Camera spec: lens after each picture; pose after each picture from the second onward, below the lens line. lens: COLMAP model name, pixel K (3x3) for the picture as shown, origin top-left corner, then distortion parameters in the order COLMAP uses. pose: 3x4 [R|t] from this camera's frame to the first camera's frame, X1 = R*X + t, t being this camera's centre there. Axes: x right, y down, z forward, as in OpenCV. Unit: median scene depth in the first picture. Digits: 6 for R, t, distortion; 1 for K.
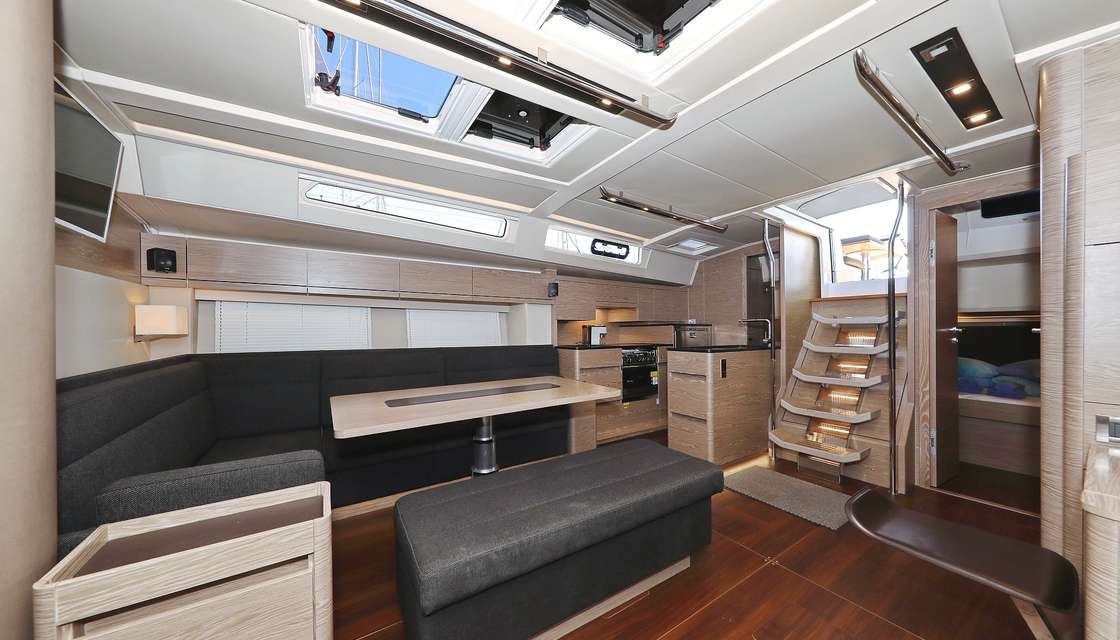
lens RADIAL K [[363.7, 0, 558.0], [0, 363.7, 327.2], [0, 0, 1]] dist [-0.001577, 0.000213]
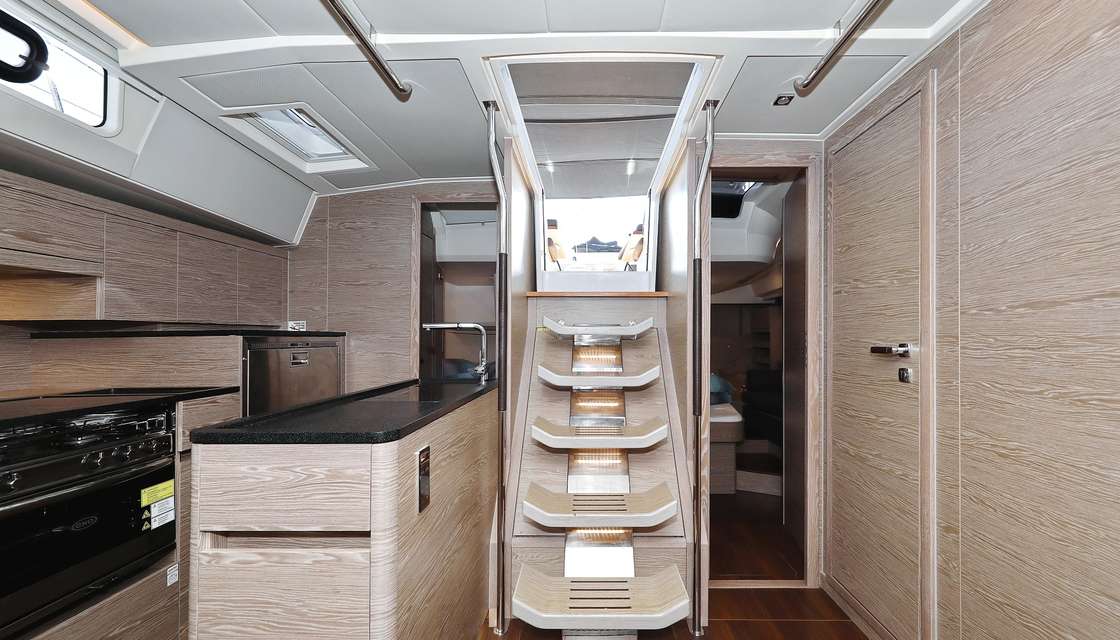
lens RADIAL K [[395.8, 0, 567.3], [0, 395.8, 324.5], [0, 0, 1]] dist [0.001209, -0.000617]
pose [[0.565020, 0.026534, 0.824650, 0.174901], [-0.007823, 0.999610, -0.026804, -0.007479], [-0.825040, 0.008694, 0.565008, 0.509430]]
